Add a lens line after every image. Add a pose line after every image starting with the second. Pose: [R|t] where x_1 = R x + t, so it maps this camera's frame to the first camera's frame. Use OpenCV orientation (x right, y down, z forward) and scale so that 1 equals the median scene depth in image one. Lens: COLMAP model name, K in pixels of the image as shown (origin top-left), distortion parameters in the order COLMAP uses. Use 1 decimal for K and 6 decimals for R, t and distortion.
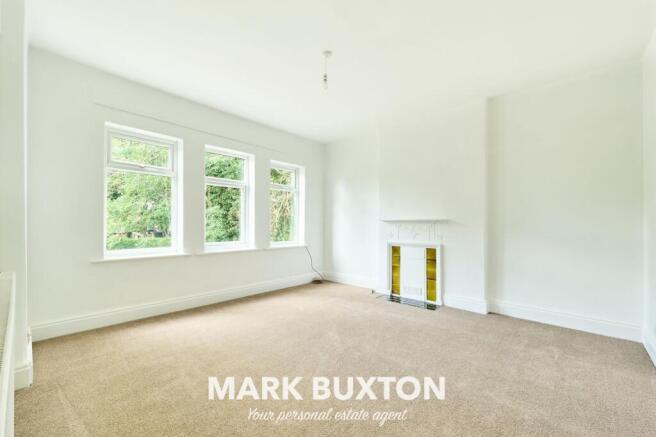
lens RADIAL K [[272.4, 0, 328.0], [0, 272.4, 218.5], [0, 0, 1]] dist [0.001785, 0.000301]
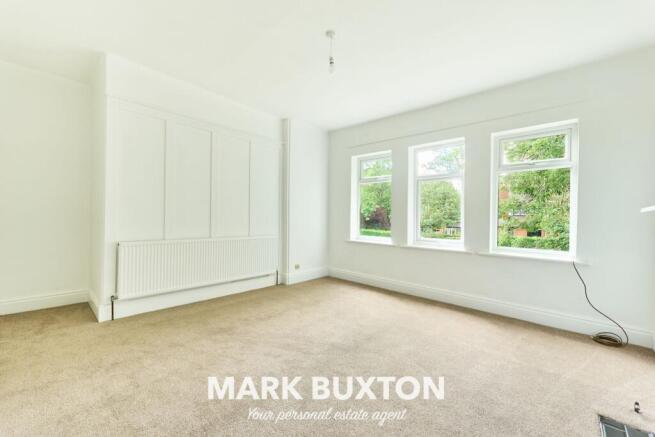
lens RADIAL K [[272.0, 0, 327.5], [0, 272.0, 218.5], [0, 0, 1]] dist [0.001785, 0.000301]
pose [[-0.017713, -0.001297, -0.999842, 0.478657], [-0.002005, 0.999997, -0.001261, 0.013728], [0.999841, 0.001983, -0.017716, 0.520803]]
